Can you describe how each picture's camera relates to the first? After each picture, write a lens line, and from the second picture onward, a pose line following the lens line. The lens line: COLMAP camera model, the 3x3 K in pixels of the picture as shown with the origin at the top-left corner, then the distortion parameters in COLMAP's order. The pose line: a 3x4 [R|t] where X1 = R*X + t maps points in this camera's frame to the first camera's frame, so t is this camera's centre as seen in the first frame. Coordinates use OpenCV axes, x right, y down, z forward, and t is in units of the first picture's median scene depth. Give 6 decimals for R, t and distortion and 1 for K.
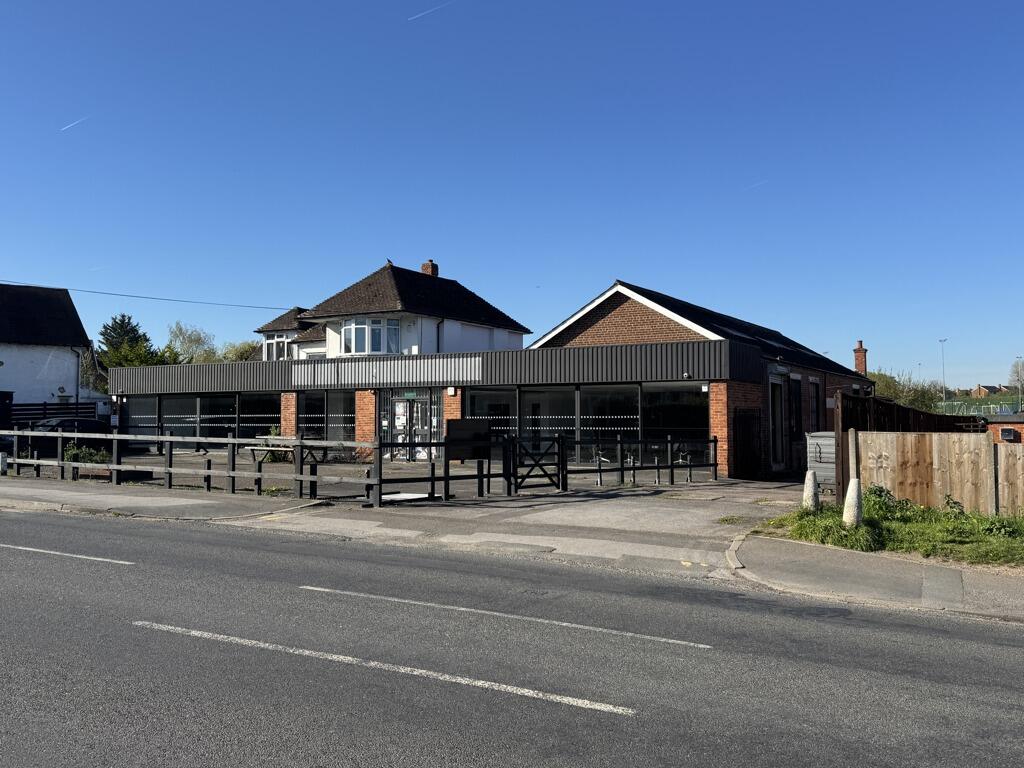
lens RADIAL K [[904.3, 0, 511.5], [0, 904.3, 379.1], [0, 0, 1]] dist [0.116305, -0.001148]
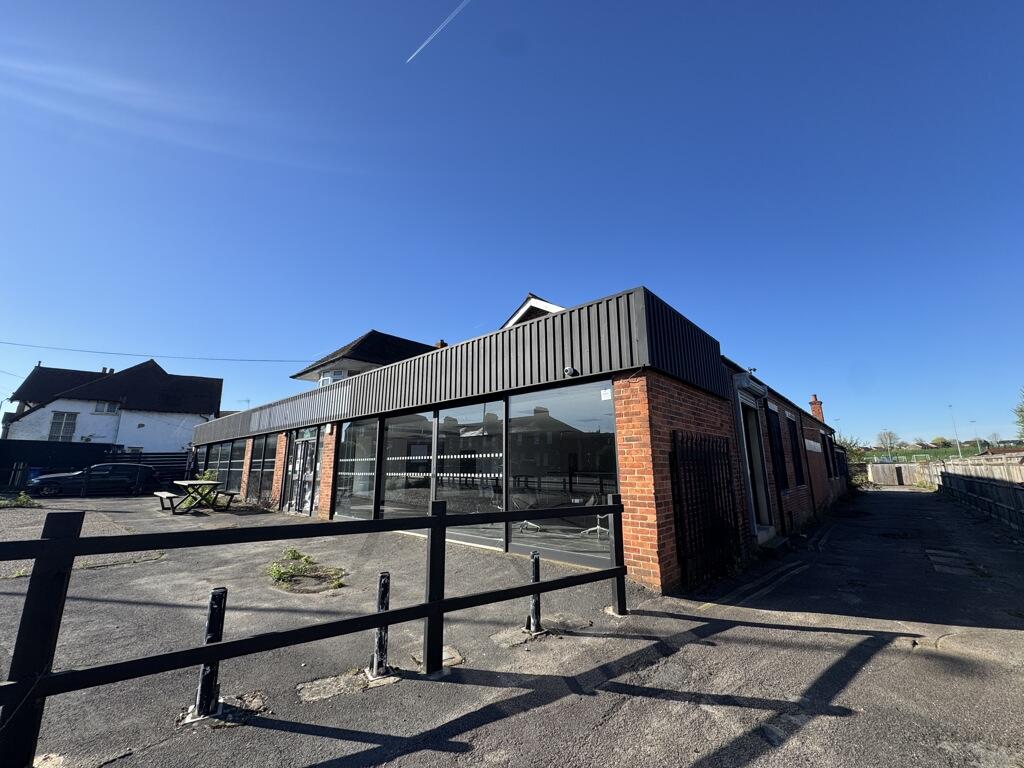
lens RADIAL K [[406.9, 0, 513.9], [0, 406.9, 380.5], [0, 0, 1]] dist [-0.002034, -0.000133]
pose [[0.977376, -0.046925, -0.206236, 0.186921], [0.012154, 0.985928, -0.166730, 0.035390], [0.211158, 0.160451, 0.964193, 0.687681]]
